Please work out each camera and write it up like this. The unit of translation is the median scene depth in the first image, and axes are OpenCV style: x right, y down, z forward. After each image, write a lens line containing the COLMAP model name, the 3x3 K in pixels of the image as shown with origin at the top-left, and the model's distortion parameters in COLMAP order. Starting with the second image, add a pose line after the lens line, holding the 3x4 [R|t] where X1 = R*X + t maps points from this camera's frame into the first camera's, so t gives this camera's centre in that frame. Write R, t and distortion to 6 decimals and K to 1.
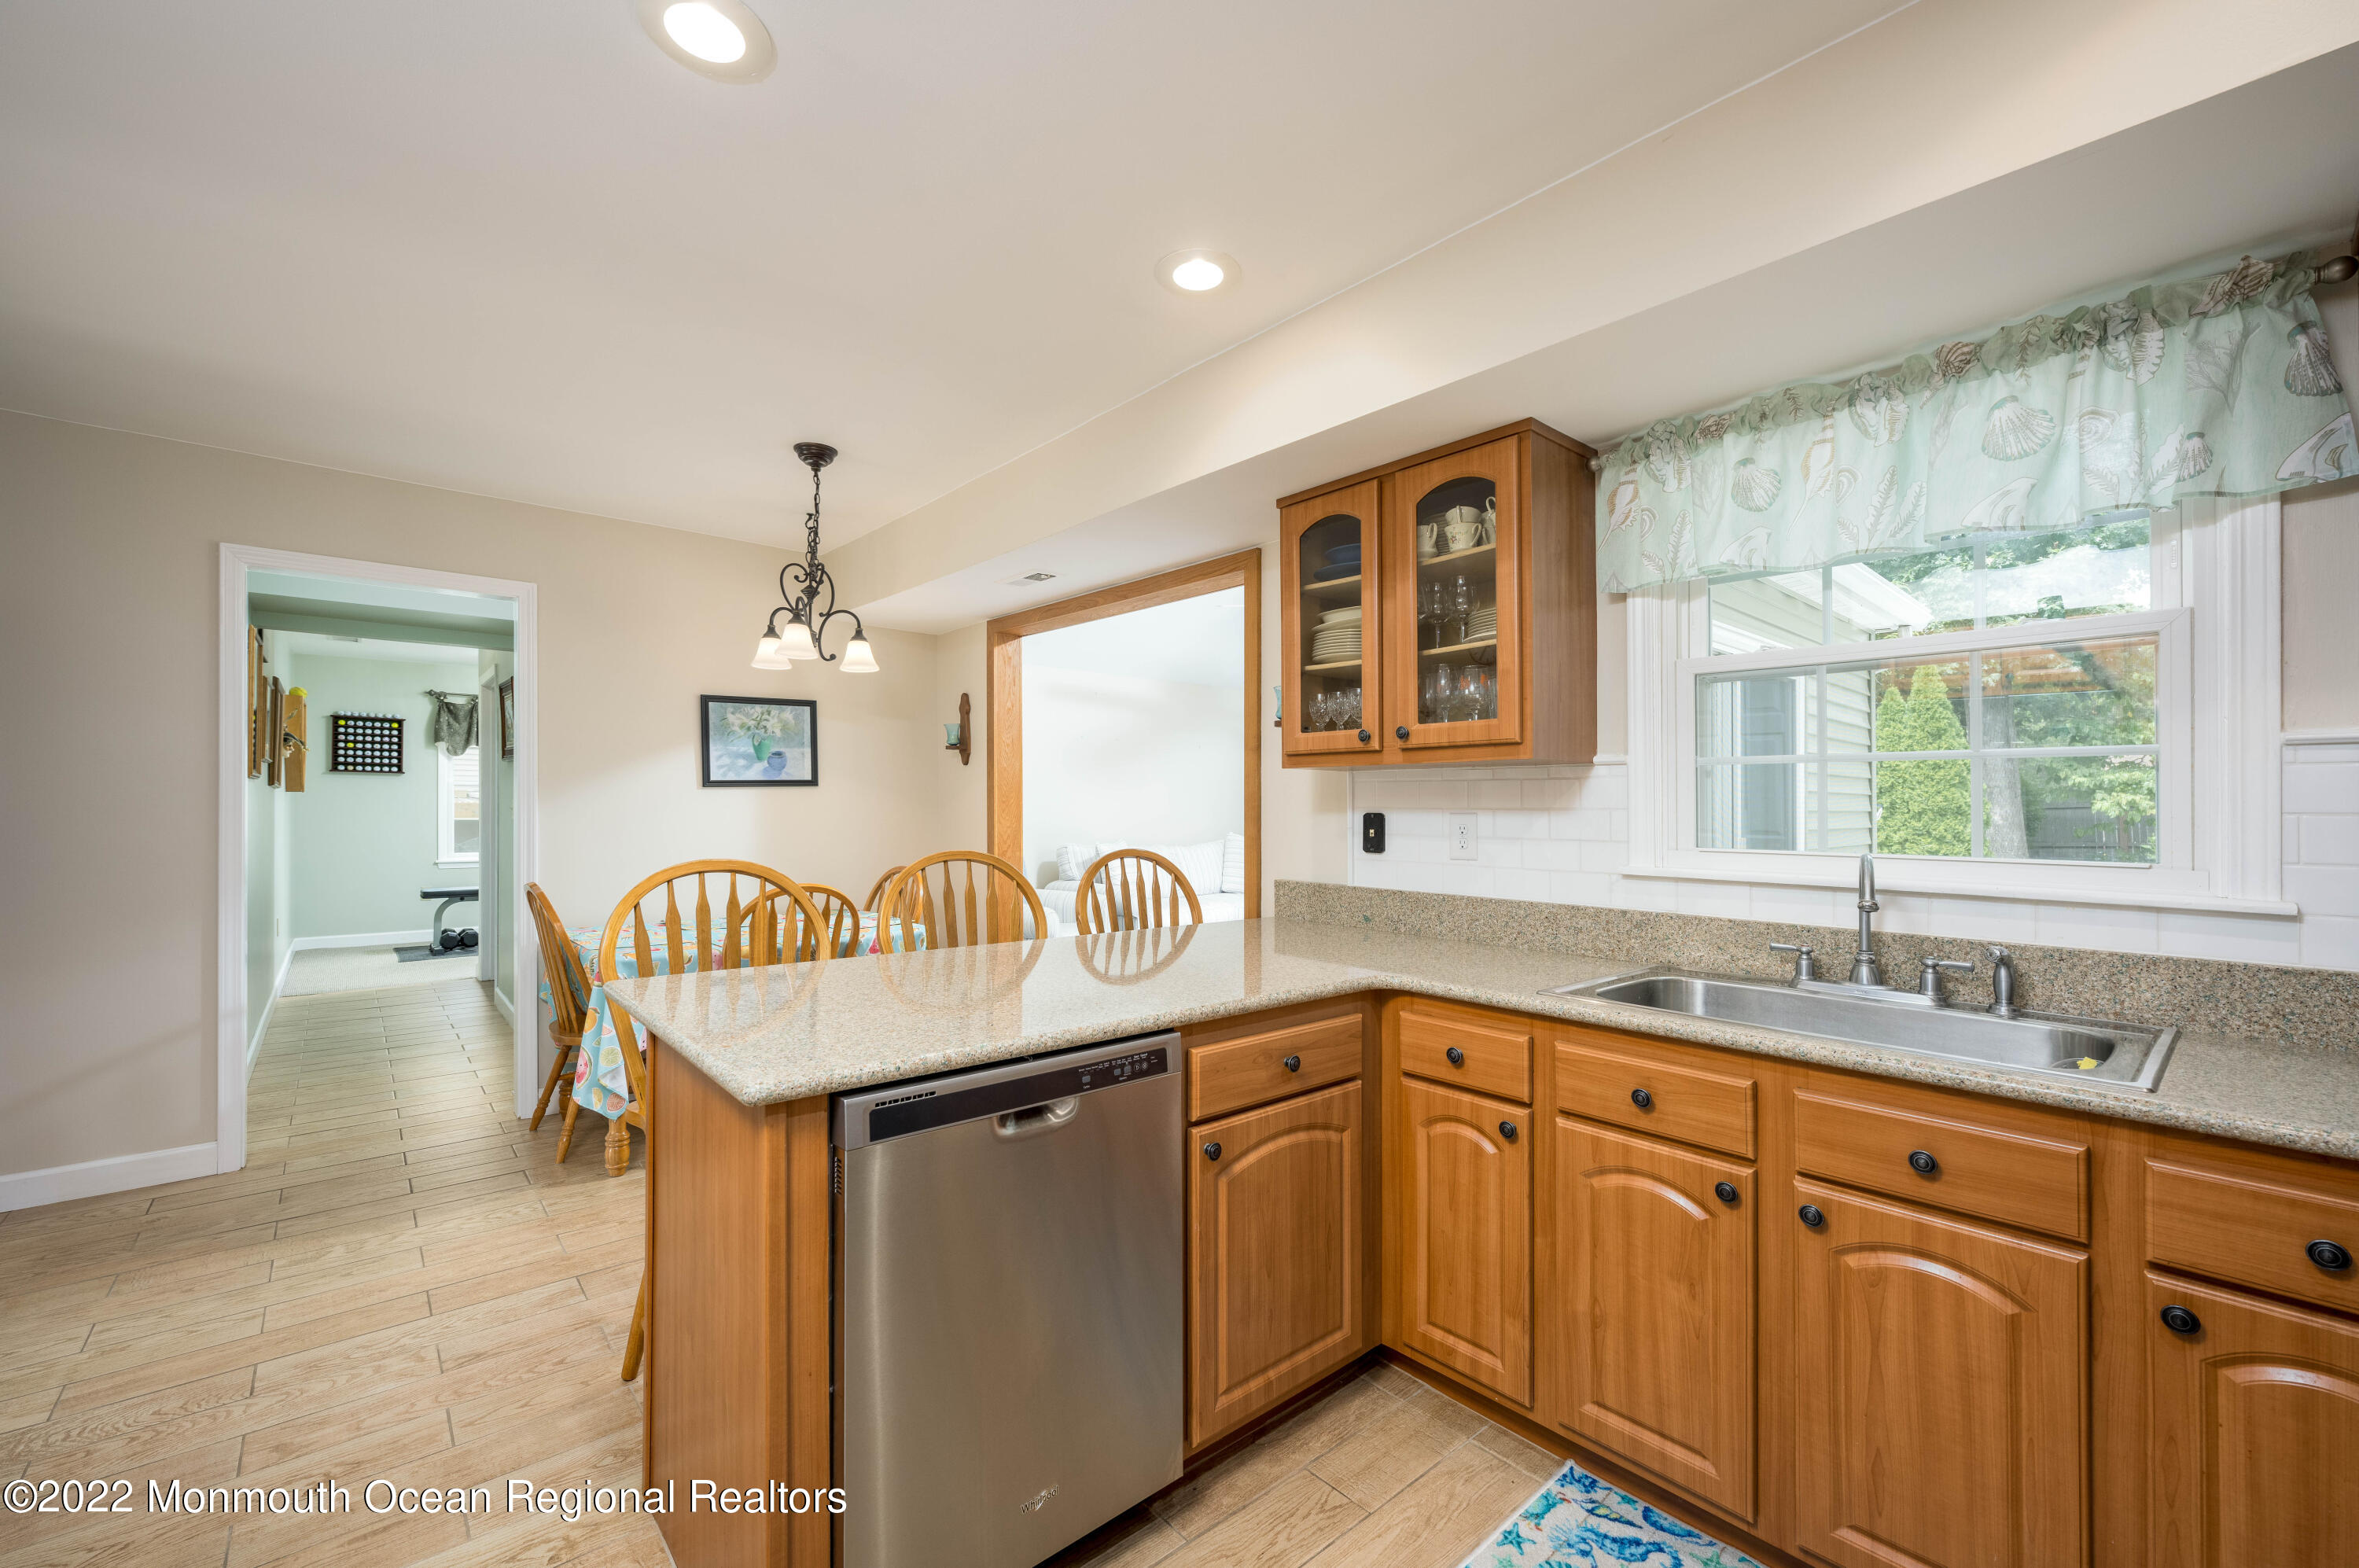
lens RADIAL K [[950.1, 0, 1169.8], [0, 950.1, 783.7], [0, 0, 1]] dist [-0.002187, -0.000019]
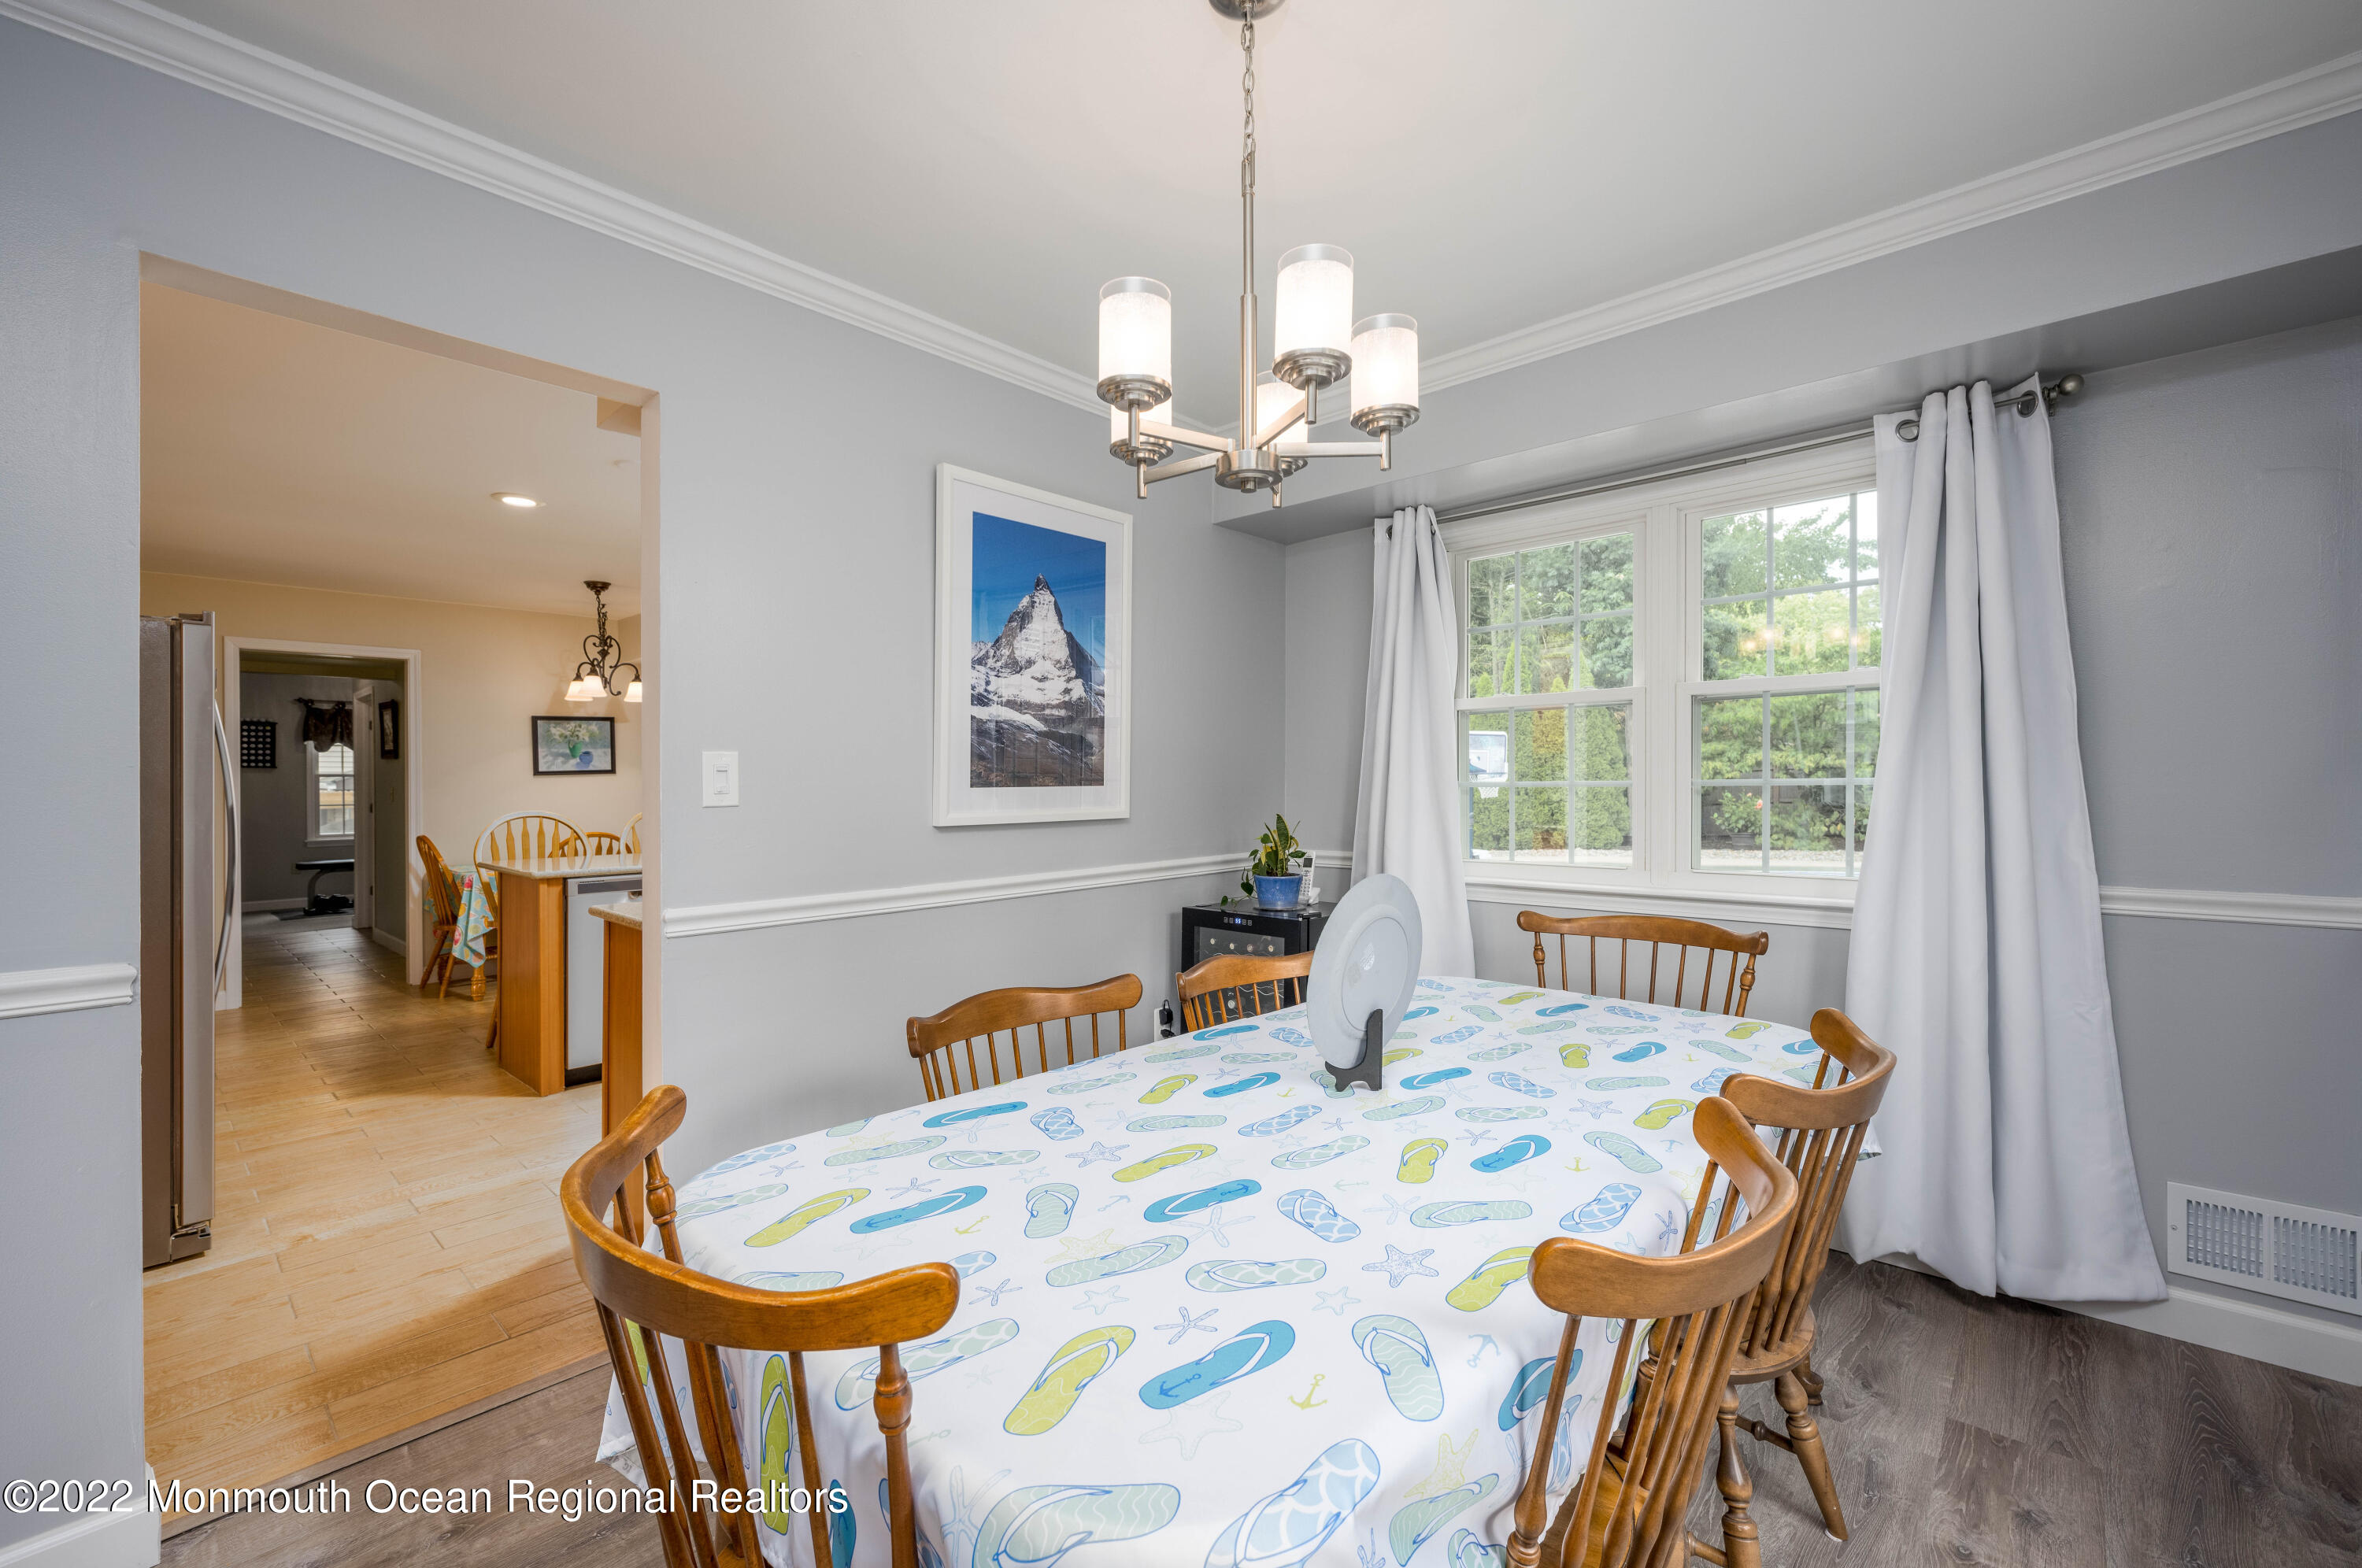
lens RADIAL K [[951.2, 0, 1176.9], [0, 951.2, 760.1], [0, 0, 1]] dist [-0.002187, -0.000019]
pose [[0.992556, -0.012543, 0.121138, 0.339944], [0.012964, 0.999912, -0.002684, -0.003564], [-0.121094, 0.004235, 0.992632, -0.625175]]
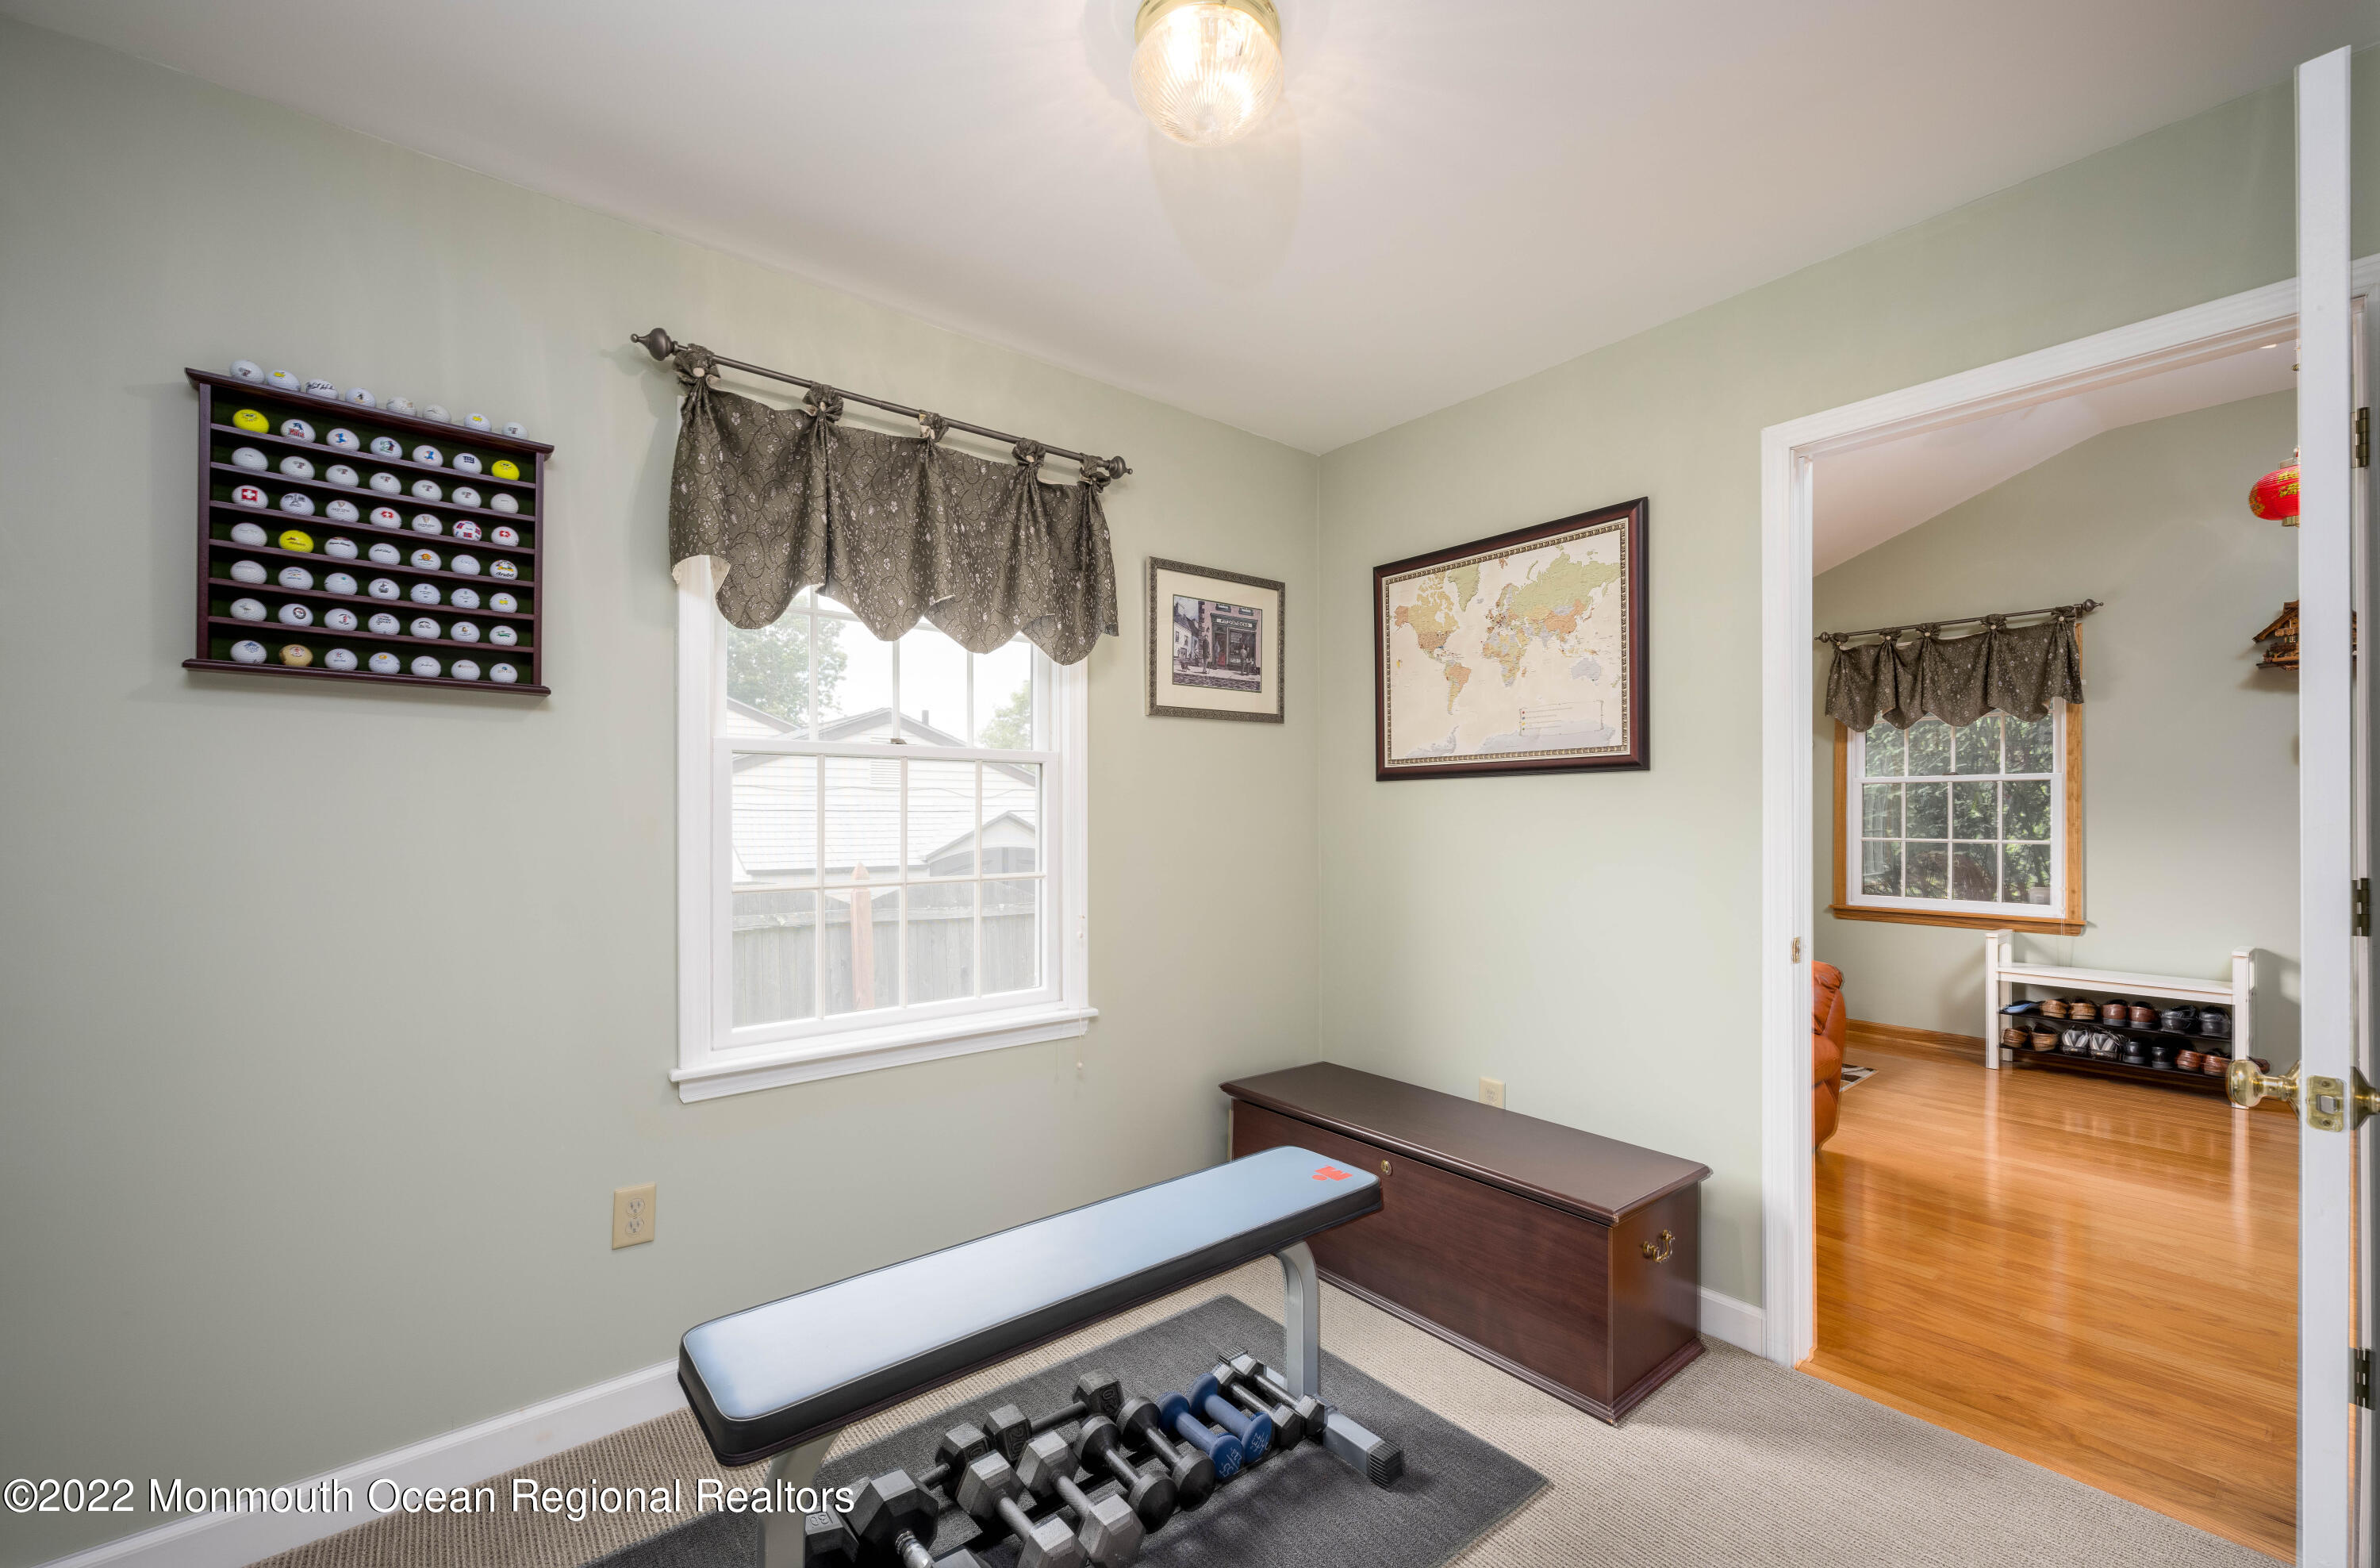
lens RADIAL K [[958.7, 0, 1168.3], [0, 958.7, 795.5], [0, 0, 1]] dist [-0.002187, -0.000019]
pose [[0.998981, -0.003085, -0.045038, -1.203859], [0.002956, 0.999991, -0.002914, 0.024348], [0.045047, 0.002777, 0.998981, 1.447120]]
